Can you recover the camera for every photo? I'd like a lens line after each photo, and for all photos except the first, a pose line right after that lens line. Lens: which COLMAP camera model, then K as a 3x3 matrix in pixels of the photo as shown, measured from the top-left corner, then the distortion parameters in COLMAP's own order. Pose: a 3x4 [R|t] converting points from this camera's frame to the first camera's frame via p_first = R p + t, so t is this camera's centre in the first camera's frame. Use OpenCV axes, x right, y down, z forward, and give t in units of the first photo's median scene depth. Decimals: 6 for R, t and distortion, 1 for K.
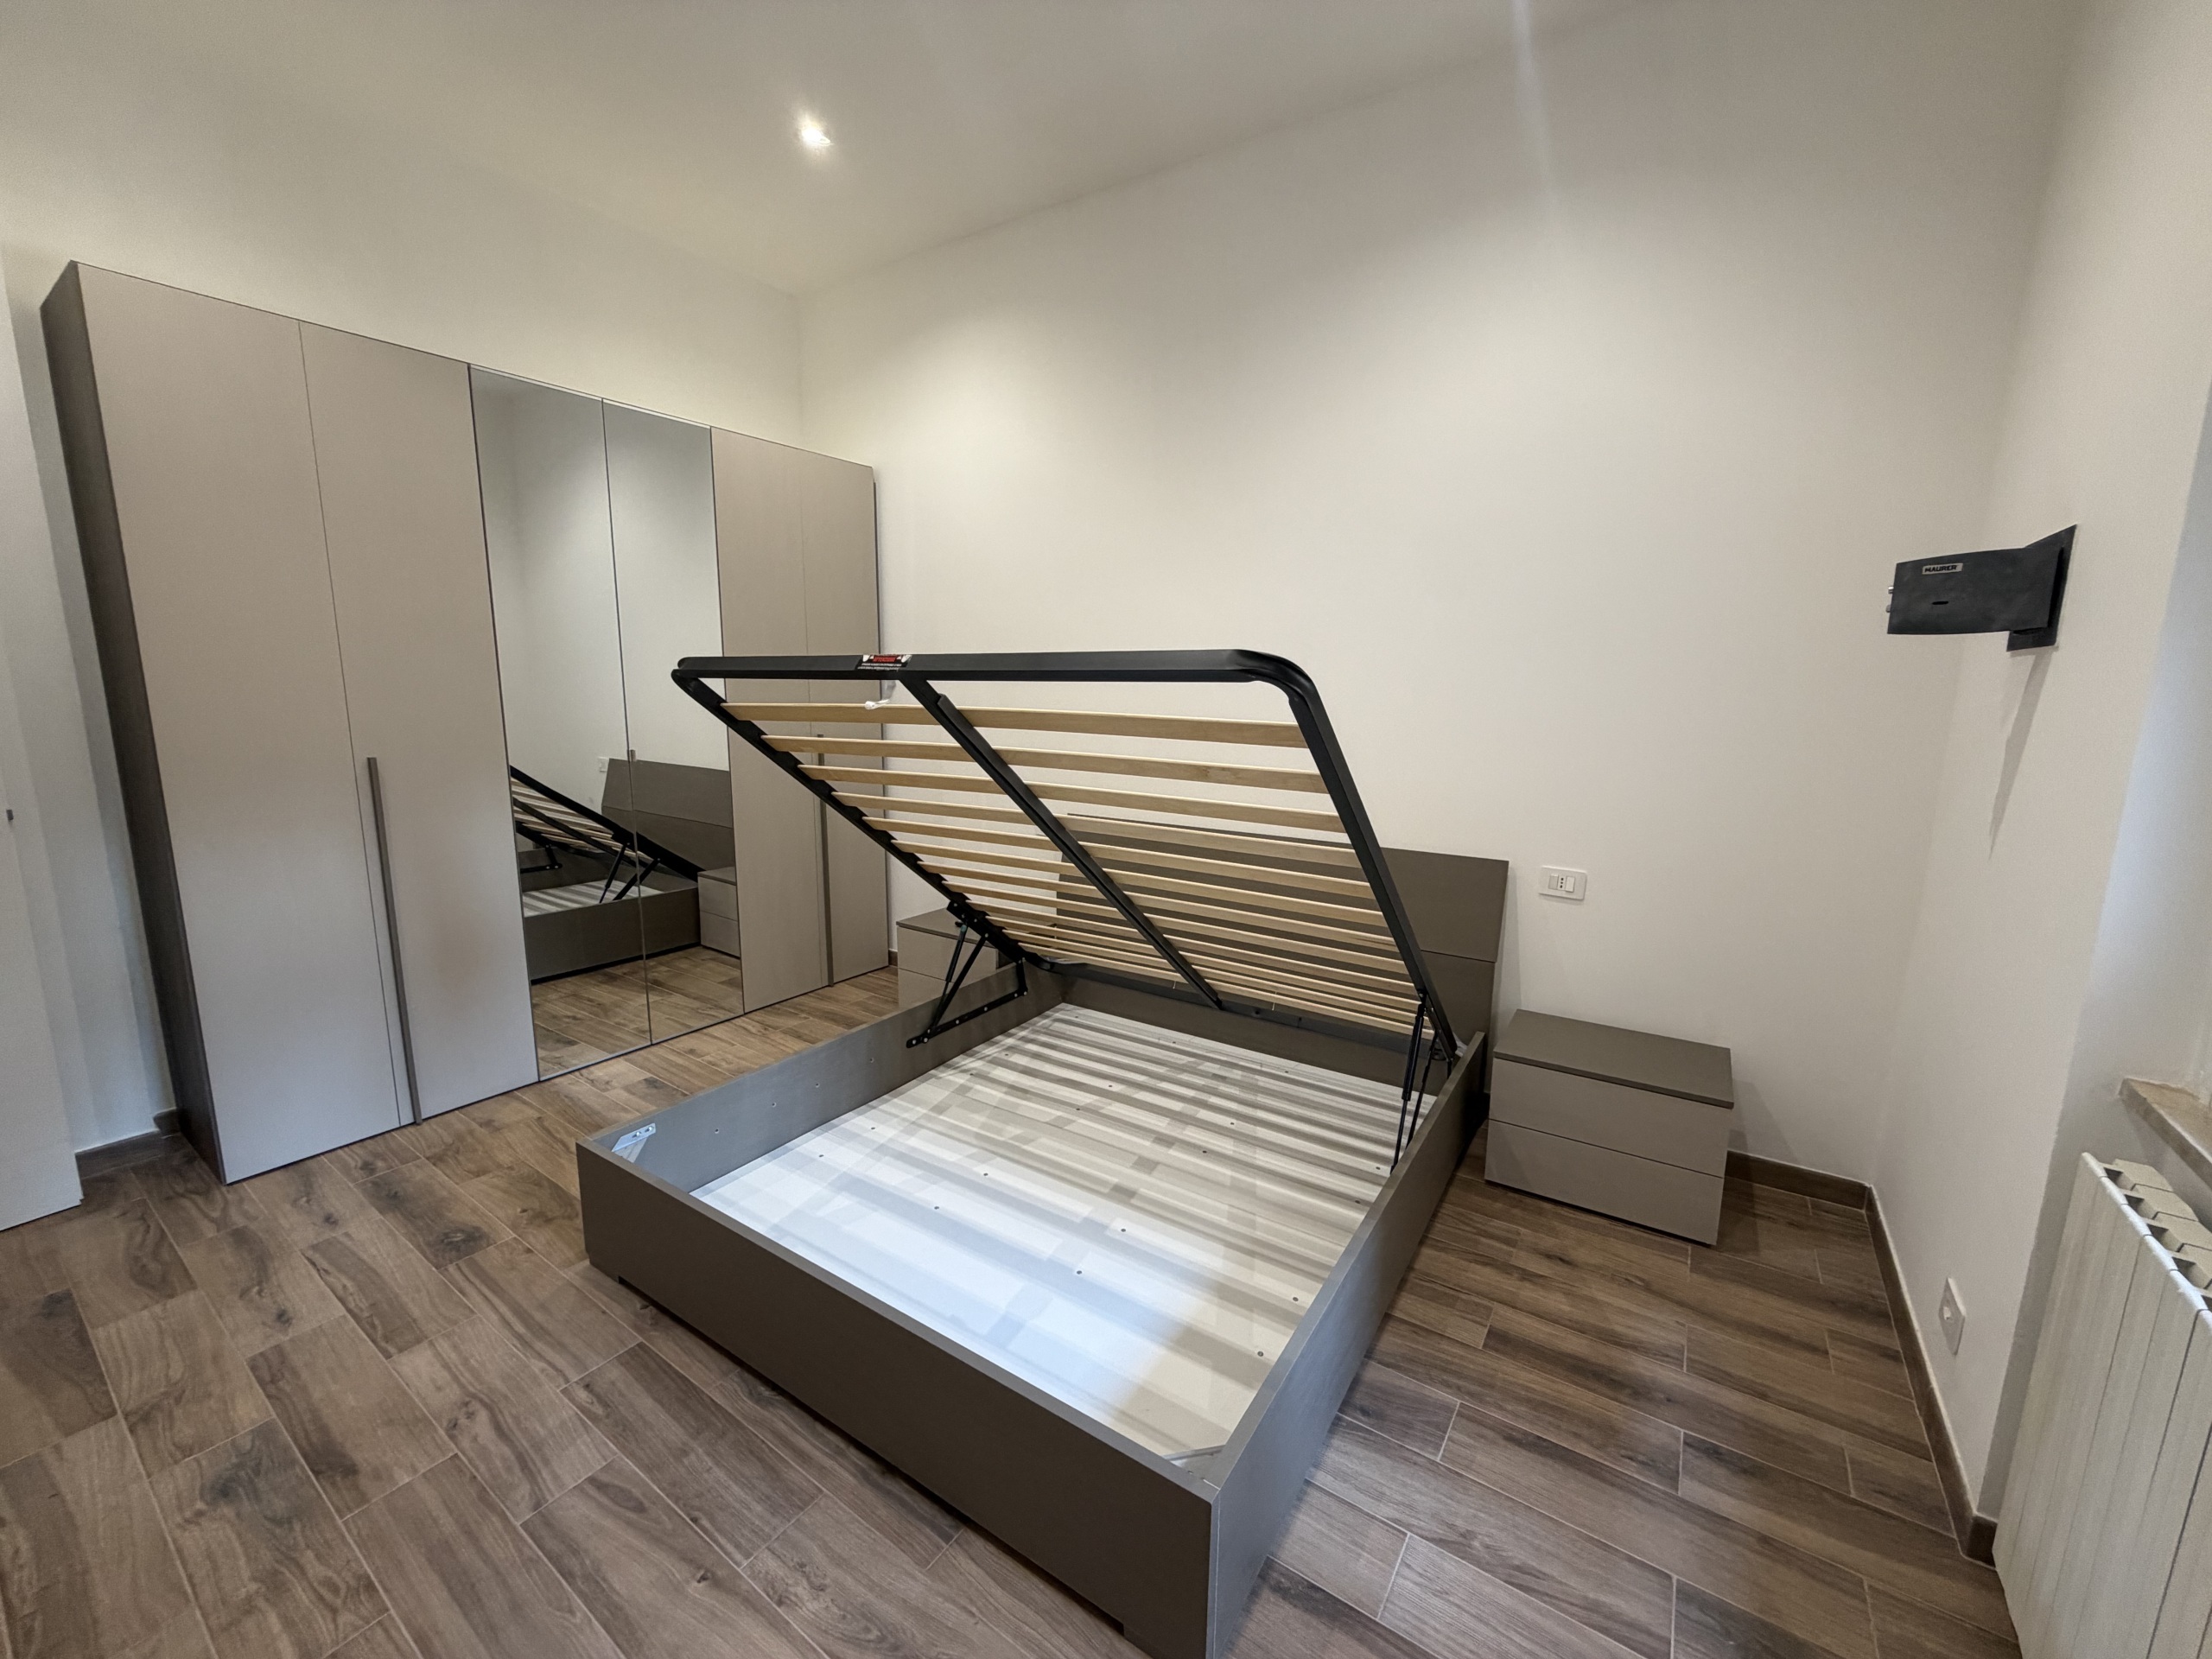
lens RADIAL K [[882.7, 0, 1100.5], [0, 882.7, 829.3], [0, 0, 1]] dist [-0.001609, 0.000156]
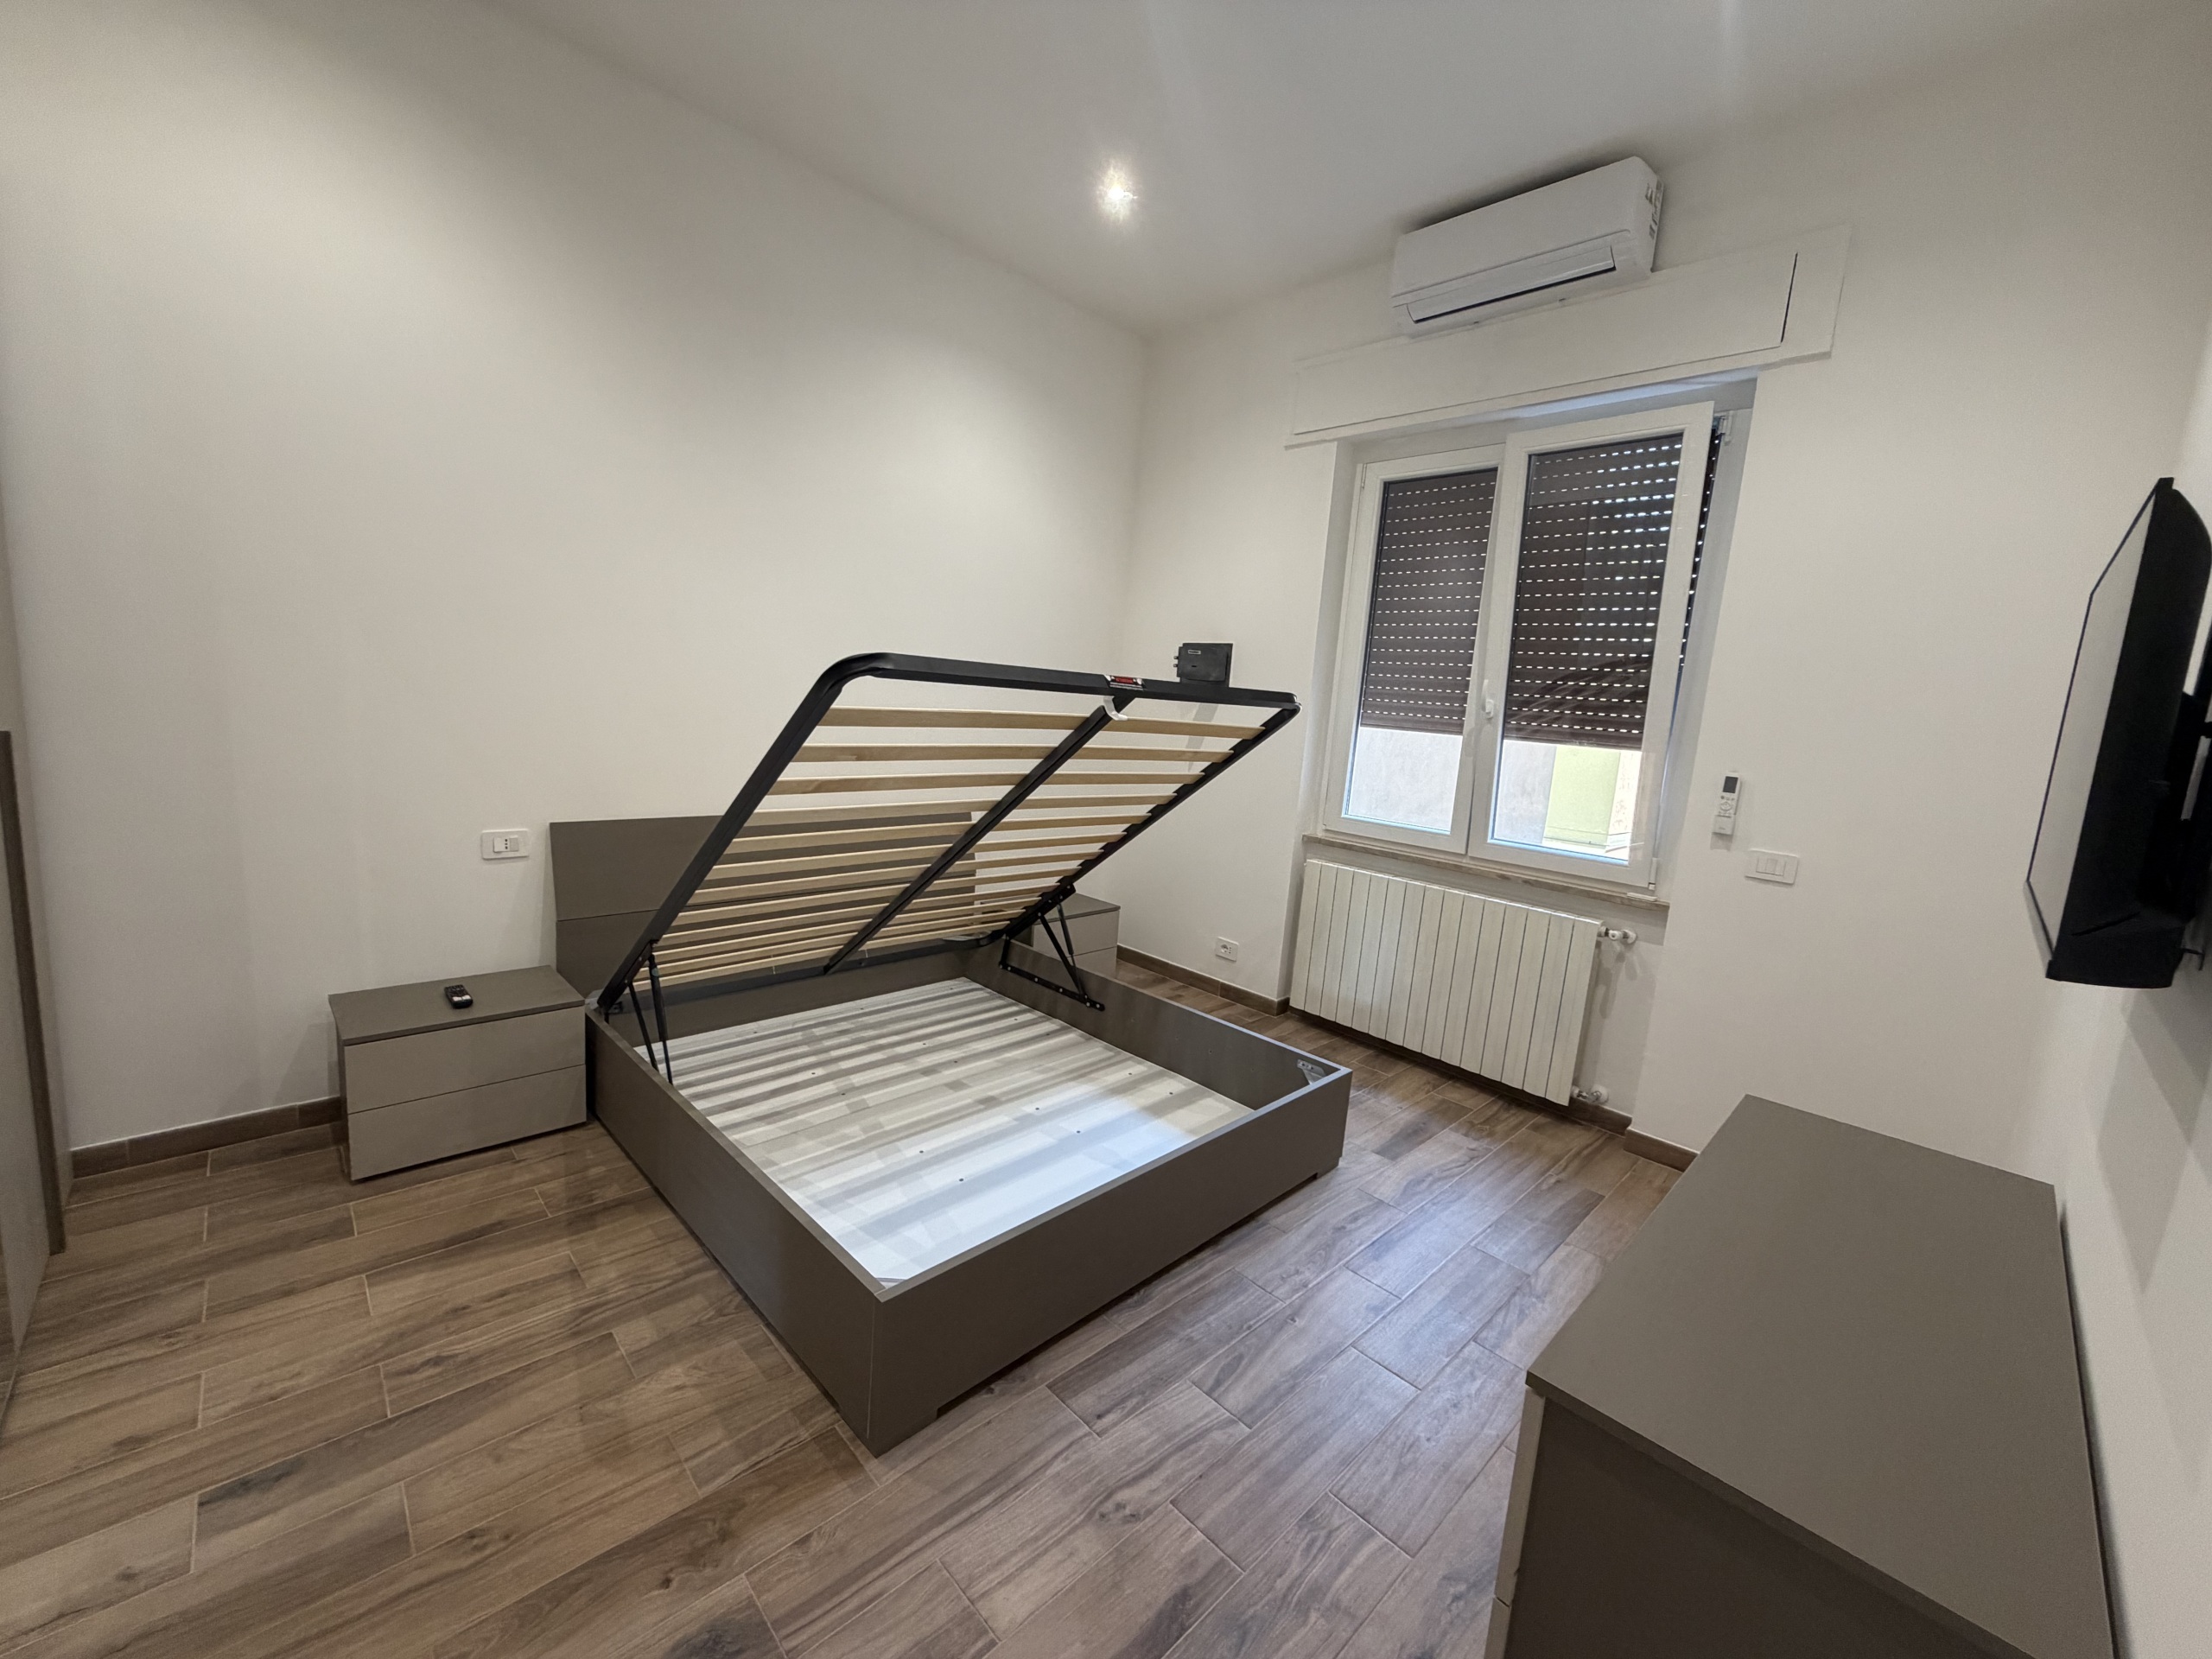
lens RADIAL K [[882.7, 0, 1102.6], [0, 882.7, 834.4], [0, 0, 1]] dist [-0.001609, 0.000156]
pose [[0.194028, -0.147040, 0.969914, -1.239783], [0.087940, 0.987329, 0.132088, -0.119652], [-0.977047, 0.059665, 0.204500, 0.651949]]
